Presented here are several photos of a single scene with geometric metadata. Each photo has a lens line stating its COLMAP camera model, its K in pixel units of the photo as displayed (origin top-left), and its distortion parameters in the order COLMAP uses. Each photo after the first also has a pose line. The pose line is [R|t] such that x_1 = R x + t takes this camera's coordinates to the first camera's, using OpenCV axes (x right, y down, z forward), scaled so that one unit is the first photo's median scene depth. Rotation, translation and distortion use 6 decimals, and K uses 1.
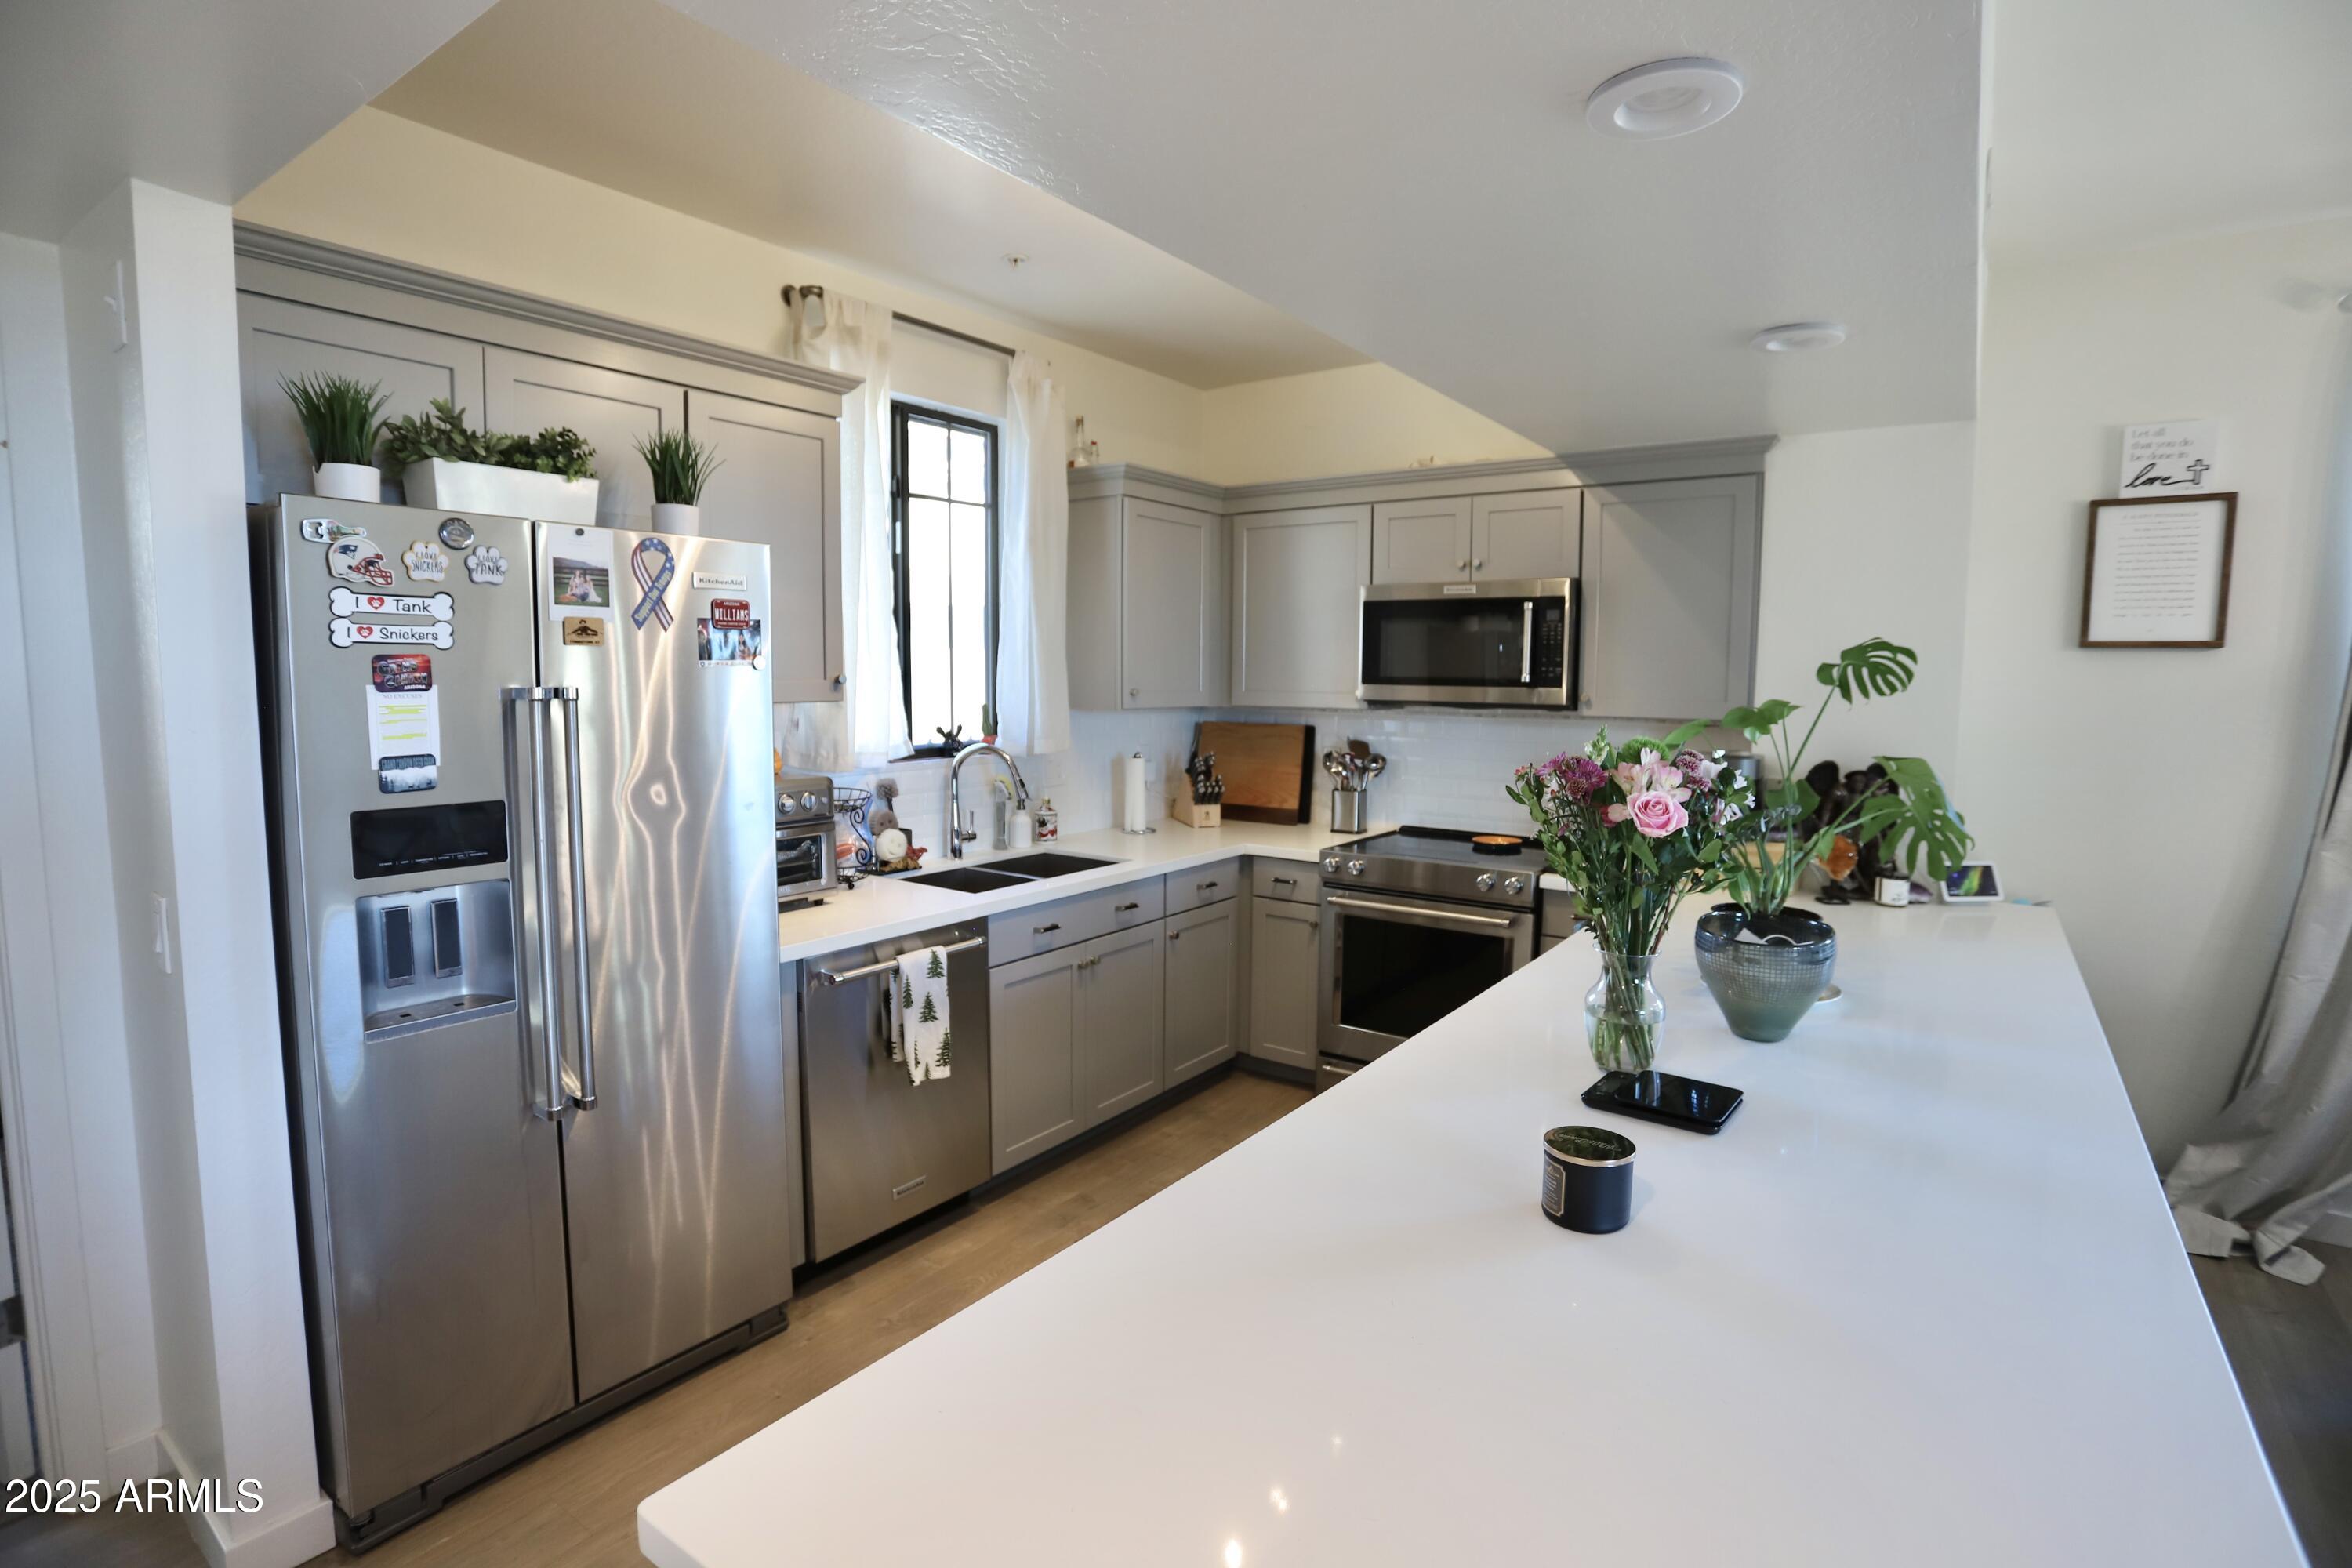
lens RADIAL K [[1143.5, 0, 1176.0], [0, 1143.5, 784.0], [0, 0, 1]] dist [-0.088637, 0.057404]
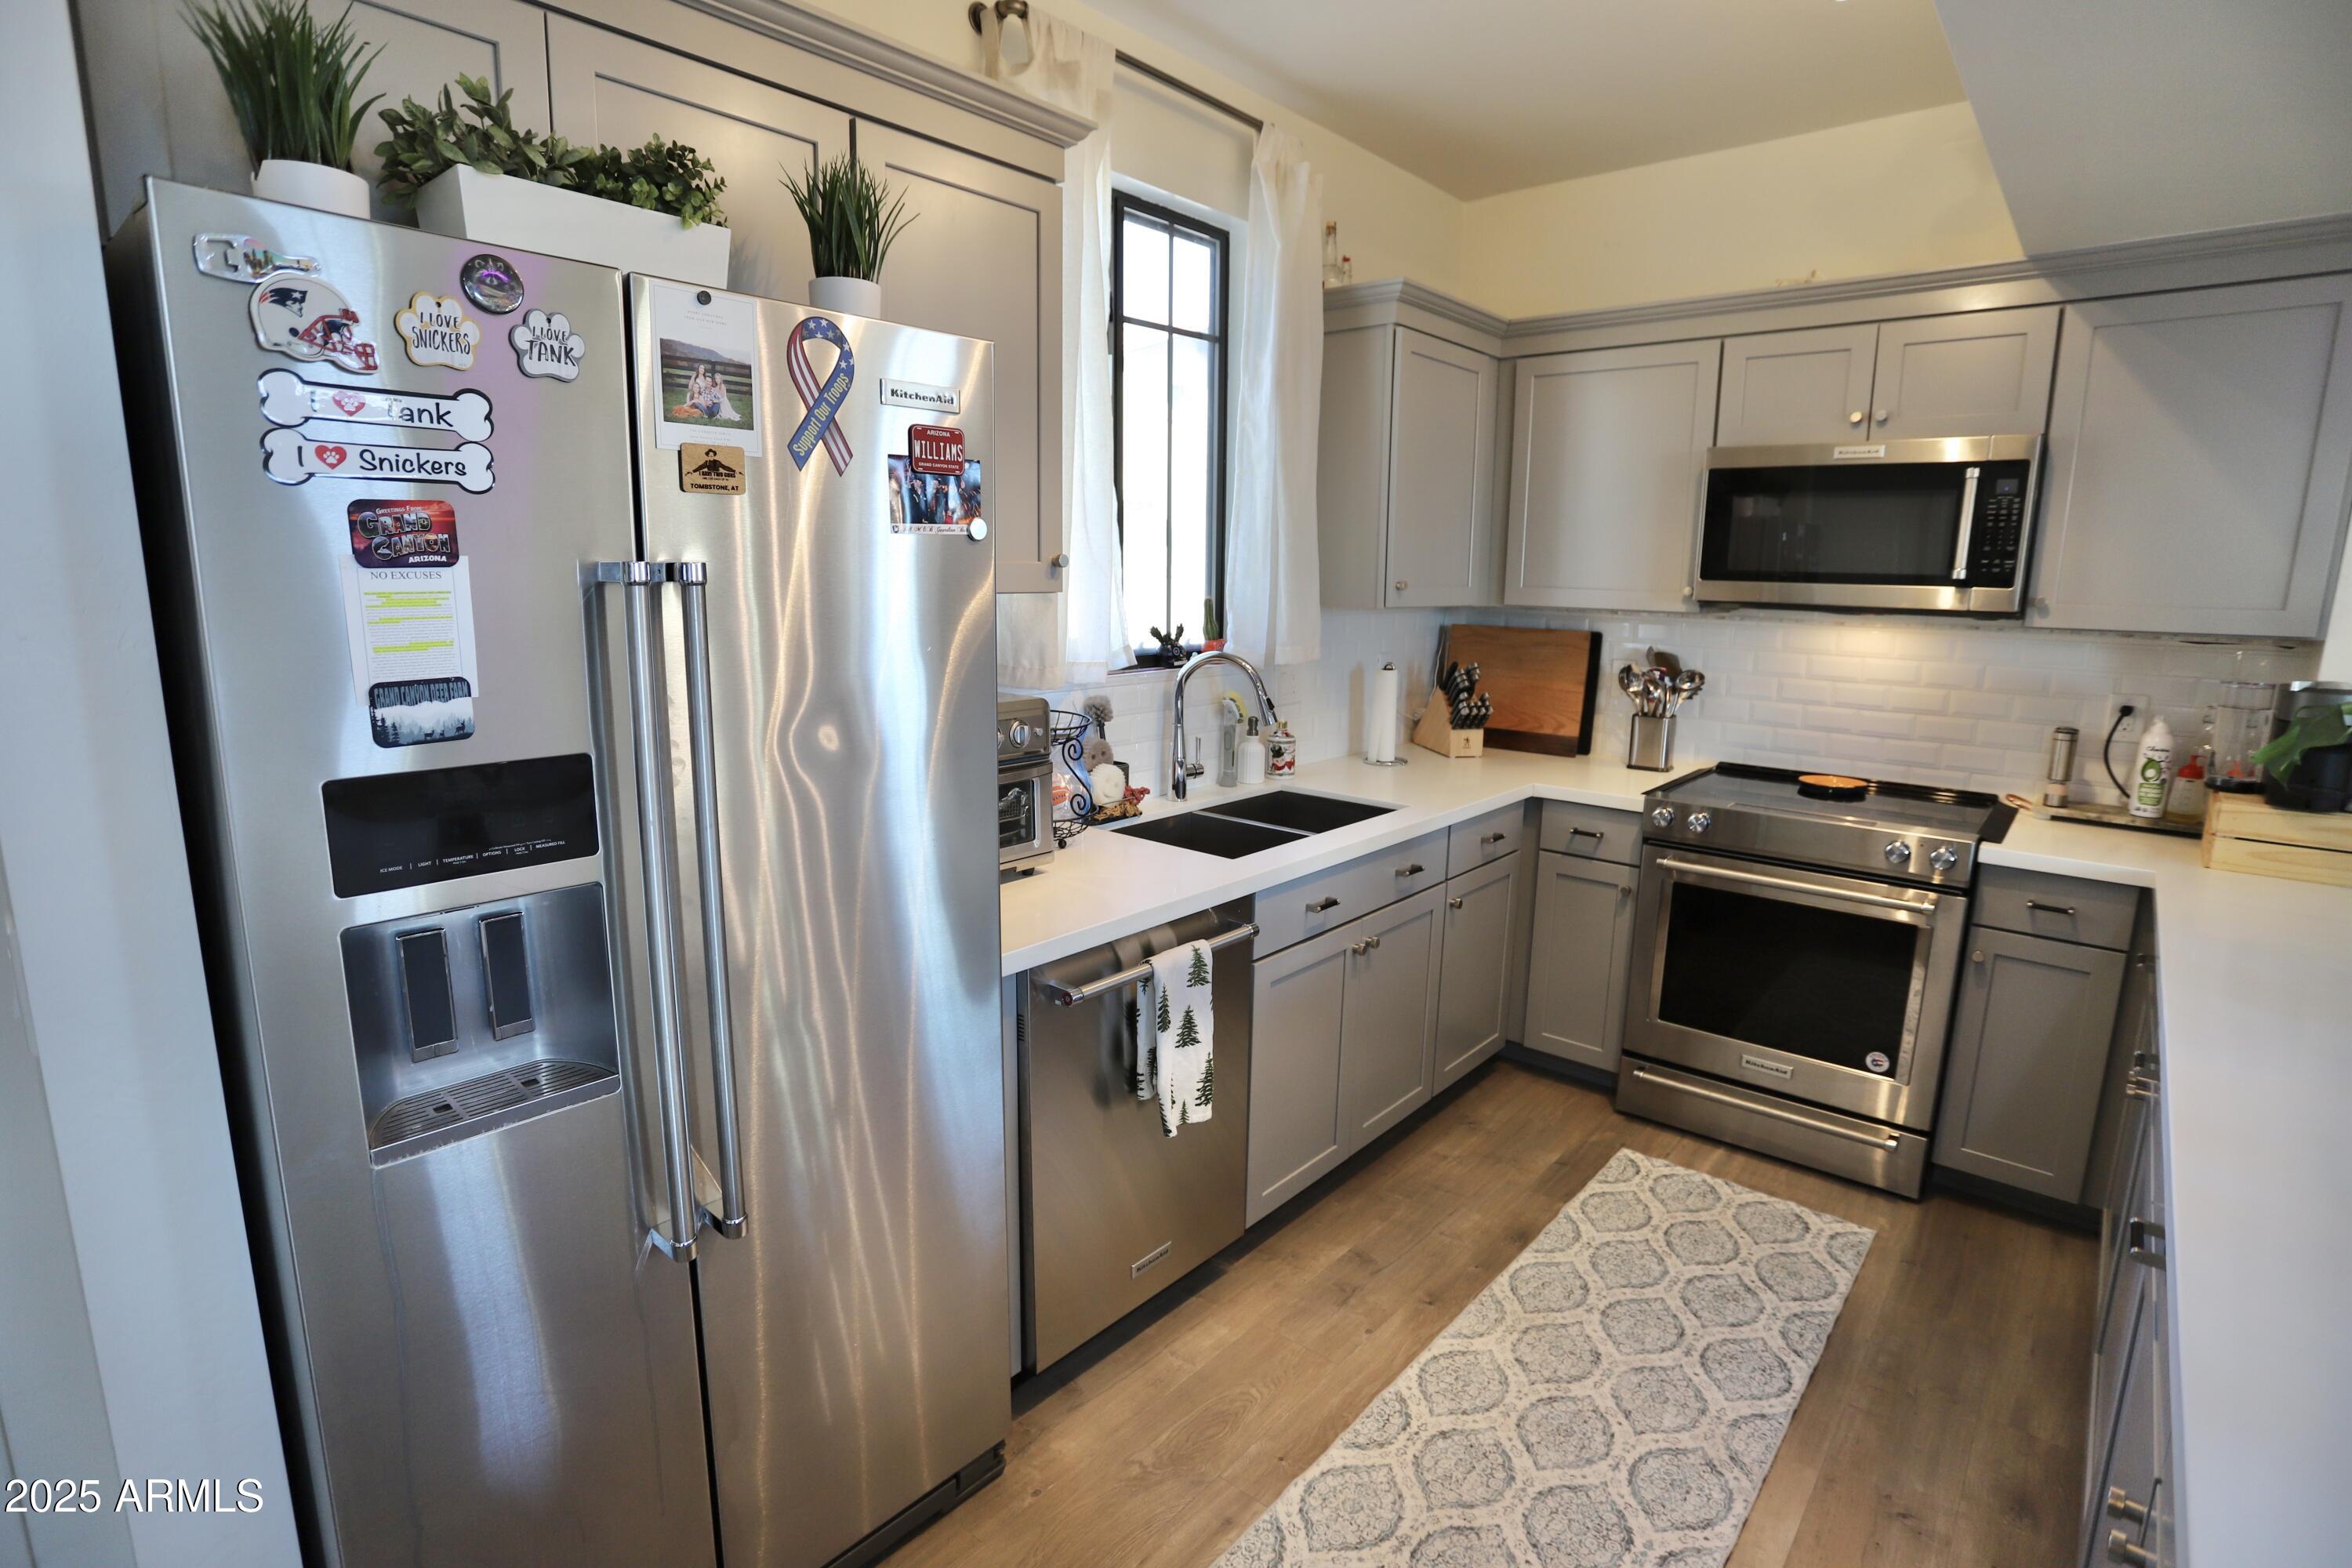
lens RADIAL K [[1143.5, 0, 1176.0], [0, 1143.5, 784.0], [0, 0, 1]] dist [-0.088637, 0.057404]
pose [[0.995672, 0.023265, -0.089977, -0.153074], [-0.015170, 0.995860, 0.089623, -0.017876], [0.091690, -0.087870, 0.991903, 0.281199]]
